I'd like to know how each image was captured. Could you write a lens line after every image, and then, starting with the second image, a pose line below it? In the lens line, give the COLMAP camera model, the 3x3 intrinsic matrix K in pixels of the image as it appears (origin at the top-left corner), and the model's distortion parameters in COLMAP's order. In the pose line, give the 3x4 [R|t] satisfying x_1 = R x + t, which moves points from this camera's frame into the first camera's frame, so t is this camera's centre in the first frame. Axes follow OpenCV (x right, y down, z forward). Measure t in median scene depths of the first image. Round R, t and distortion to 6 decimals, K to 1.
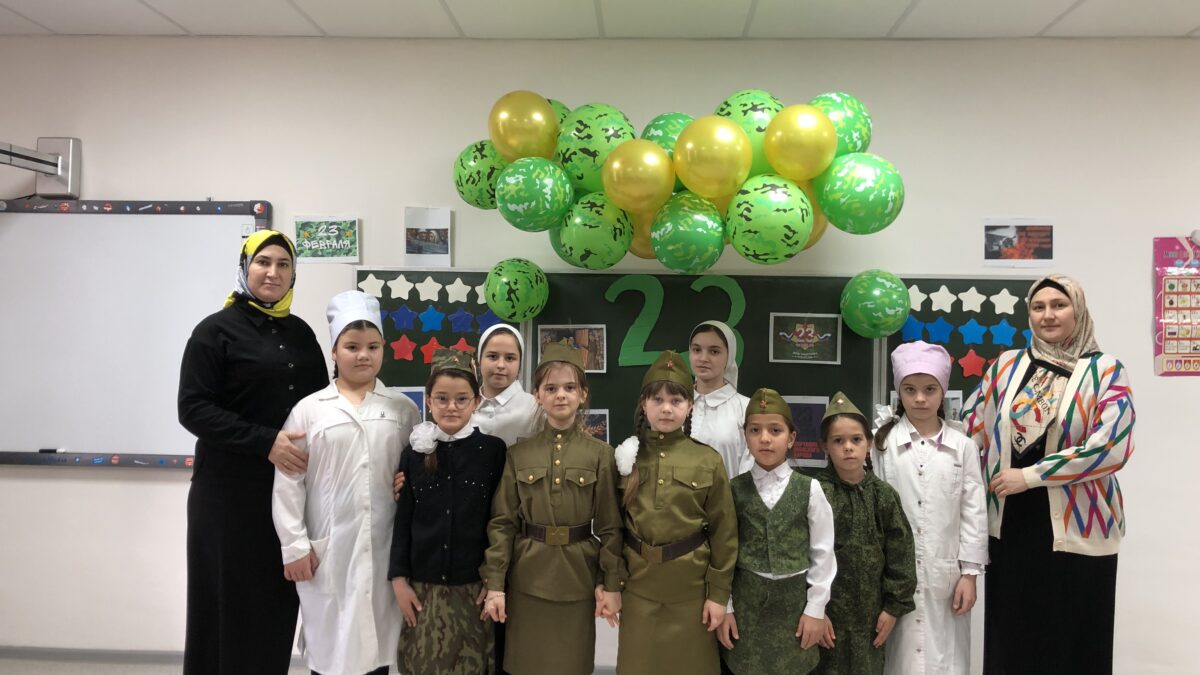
lens RADIAL K [[1003.6, 0, 553.3], [0, 1003.6, 342.7], [0, 0, 1]] dist [0.059709, -0.113108]
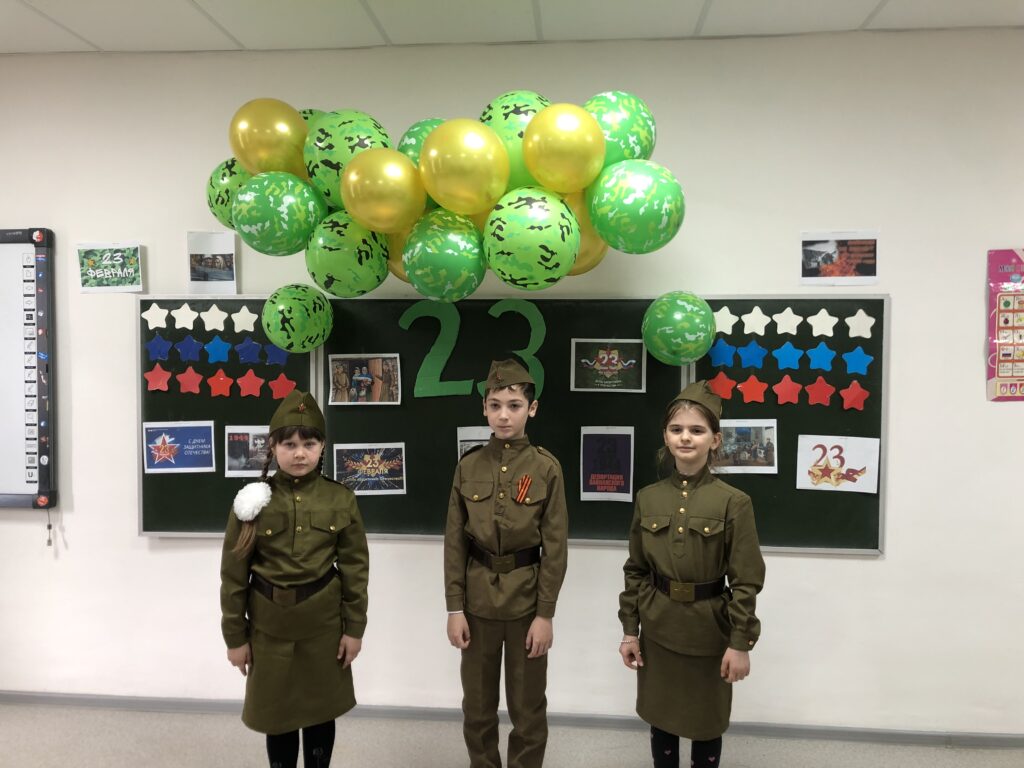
lens RADIAL K [[846.2, 0, 475.8], [0, 846.2, 381.4], [0, 0, 1]] dist [0.008193, 0.011982]
pose [[0.999567, -0.014149, -0.025817, 0.150646], [0.015243, 0.998972, 0.042681, -0.025478], [0.025186, -0.043056, 0.998755, 0.216010]]
